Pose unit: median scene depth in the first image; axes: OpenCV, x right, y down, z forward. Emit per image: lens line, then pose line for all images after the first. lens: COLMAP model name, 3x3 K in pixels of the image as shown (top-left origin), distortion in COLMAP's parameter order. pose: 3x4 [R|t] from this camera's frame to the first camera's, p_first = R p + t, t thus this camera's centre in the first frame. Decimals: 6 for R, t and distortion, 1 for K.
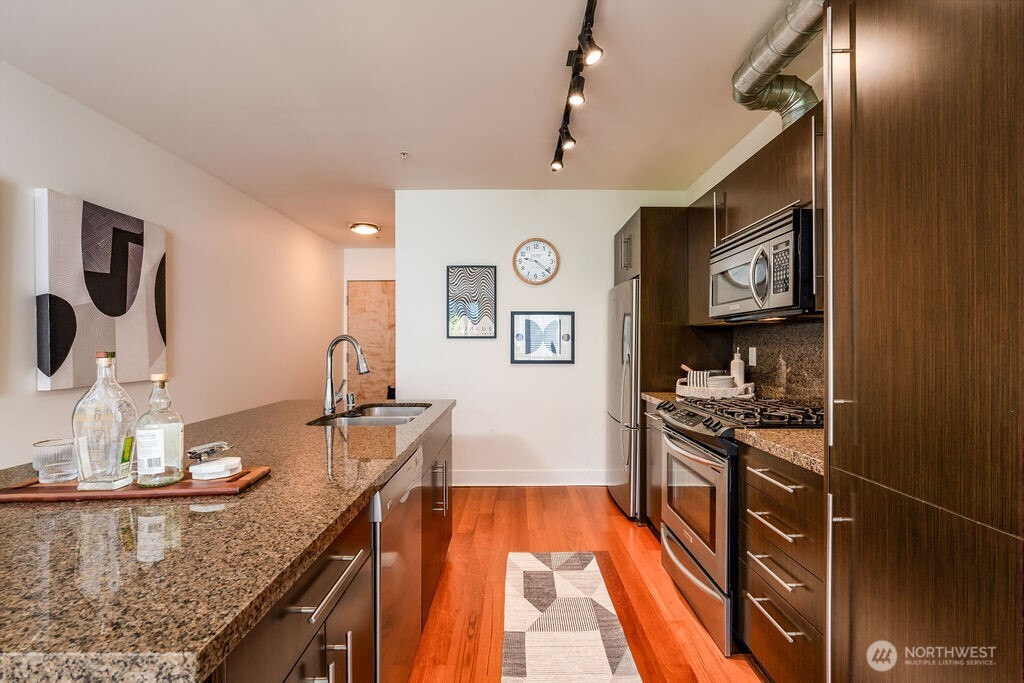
lens RADIAL K [[448.8, 0, 516.5], [0, 448.8, 345.0], [0, 0, 1]] dist [-0.002658, -0.000181]
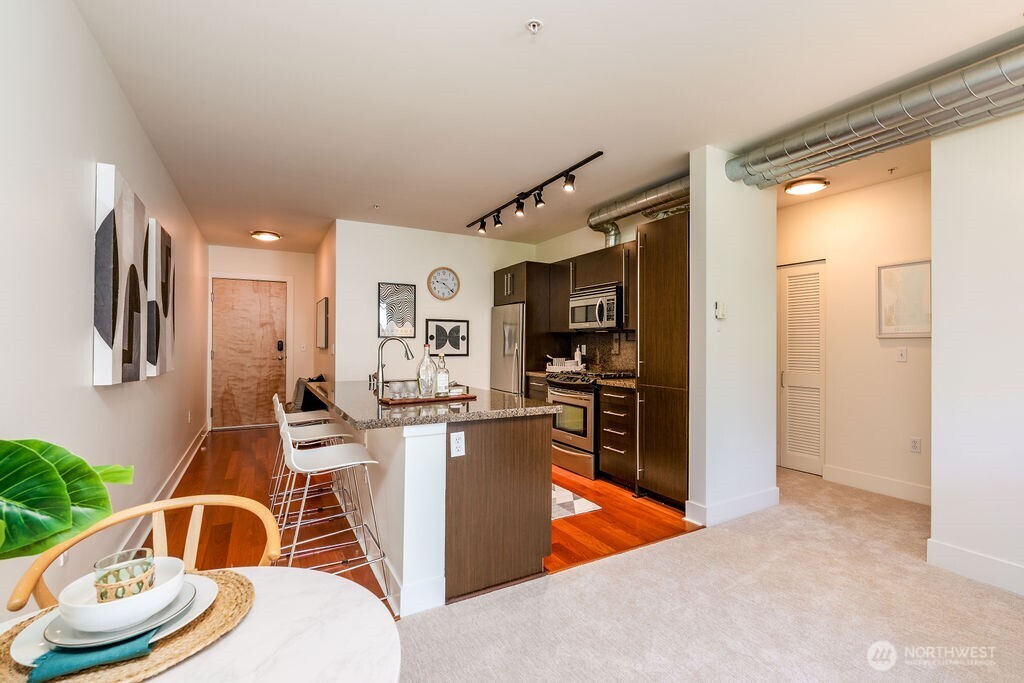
lens RADIAL K [[467.8, 0, 538.5], [0, 467.8, 342.1], [0, 0, 1]] dist [-0.004121, -0.000221]
pose [[0.860929, 0.007865, 0.508664, -0.570492], [-0.004599, 0.999960, -0.007678, 0.008266], [-0.508704, 0.004271, 0.860931, -0.527198]]
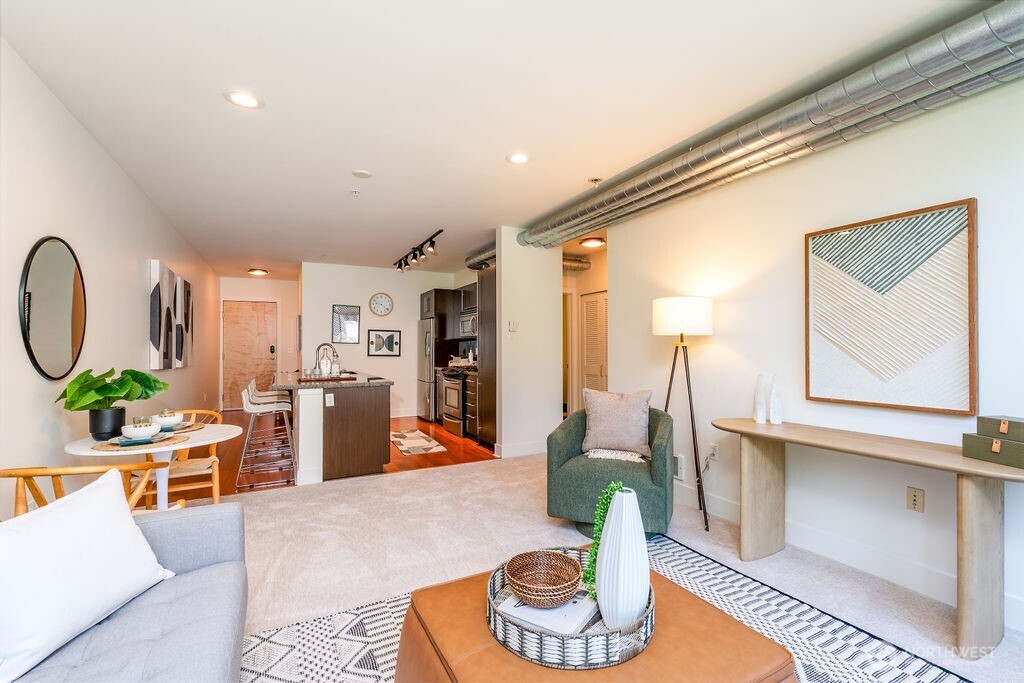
lens RADIAL K [[448.8, 0, 516.5], [0, 448.8, 345.0], [0, 0, 1]] dist [-0.002658, -0.000181]
pose [[0.887666, 0.002948, 0.460479, -0.429131], [0.000287, 0.999976, -0.006955, 0.006230], [-0.460488, 0.006306, 0.887643, -1.300296]]
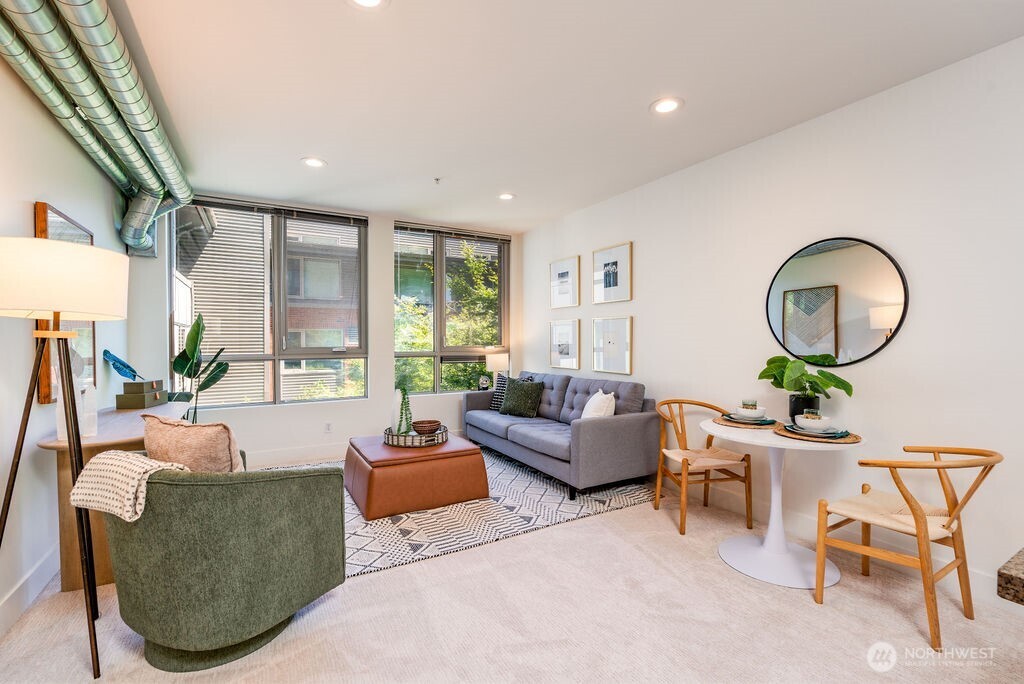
lens RADIAL K [[454.7, 0, 513.6], [0, 454.7, 345.6], [0, 0, 1]] dist [-0.002996, 0.000076]
pose [[-0.870306, 0.010763, -0.492394, 0.189425], [0.003692, 0.999876, 0.015331, 0.004023], [0.492498, 0.011525, -0.870237, 0.239237]]
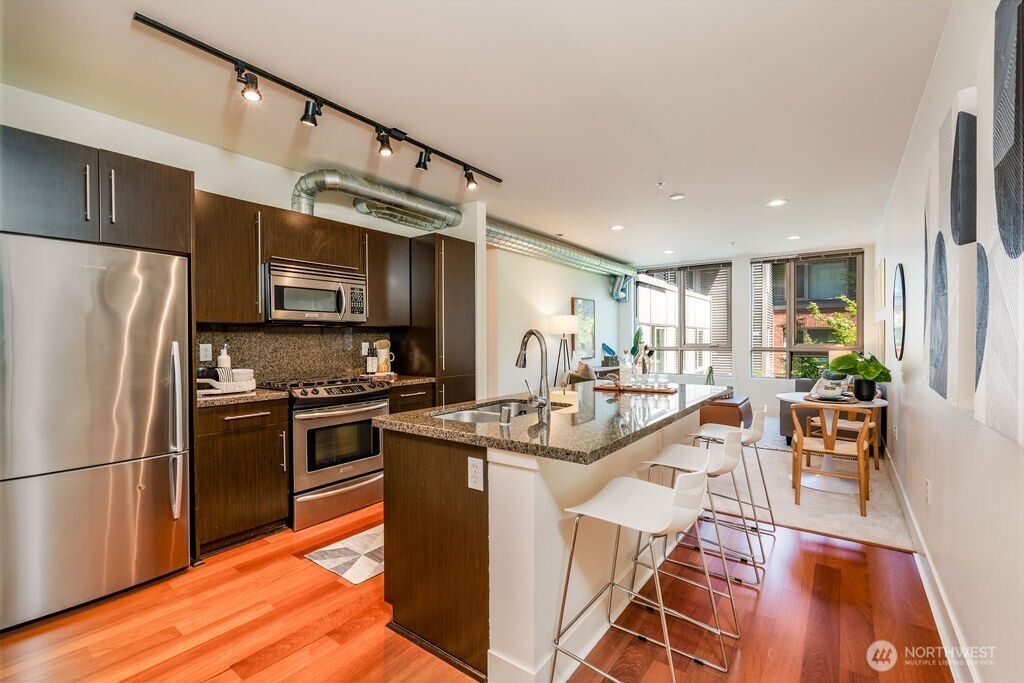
lens RADIAL K [[448.8, 0, 516.5], [0, 448.8, 345.0], [0, 0, 1]] dist [-0.002658, -0.000181]
pose [[-0.807233, -0.002272, 0.590229, -0.666833], [0.006958, 0.999886, 0.013365, -0.002142], [-0.590192, 0.014895, -0.807126, 1.301742]]
